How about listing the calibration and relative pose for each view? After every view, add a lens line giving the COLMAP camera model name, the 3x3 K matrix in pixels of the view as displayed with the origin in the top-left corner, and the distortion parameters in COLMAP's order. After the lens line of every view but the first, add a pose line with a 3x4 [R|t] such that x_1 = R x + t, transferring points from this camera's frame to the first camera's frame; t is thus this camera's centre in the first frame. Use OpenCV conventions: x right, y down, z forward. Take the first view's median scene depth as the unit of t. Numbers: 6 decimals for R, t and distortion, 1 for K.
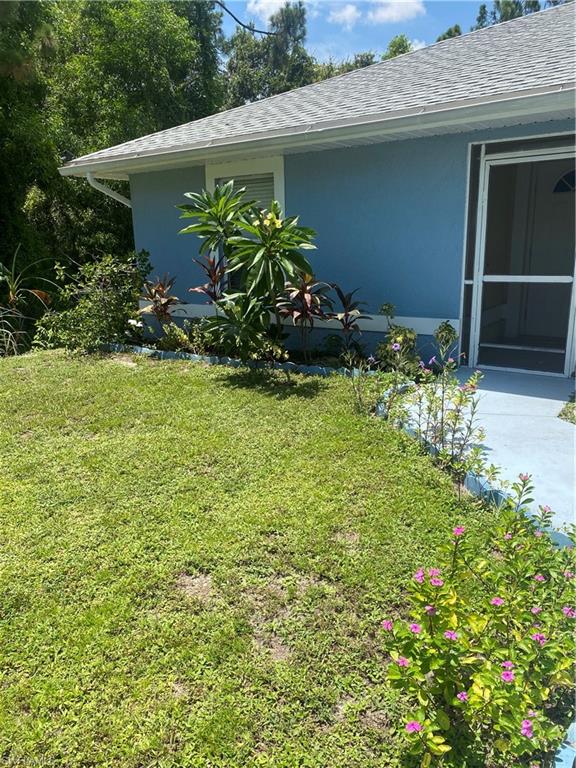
lens RADIAL K [[587.7, 0, 288.0], [0, 587.7, 384.0], [0, 0, 1]] dist [0.085736, -0.095449]
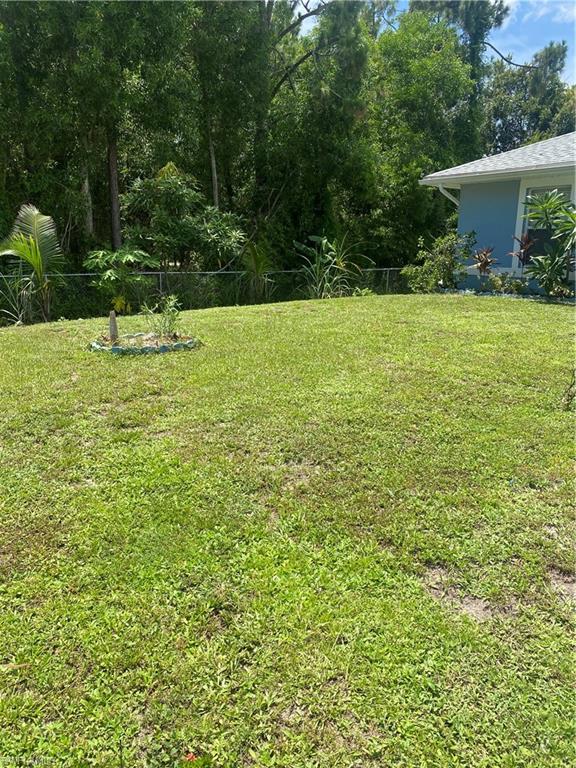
lens RADIAL K [[572.9, 0, 288.0], [0, 572.9, 384.0], [0, 0, 1]] dist [-0.008483, 0.002838]
pose [[0.944573, 0.115800, -0.307201, -0.103379], [-0.115996, 0.993092, 0.017686, 0.118277], [0.307127, 0.018928, 0.951480, -0.340783]]
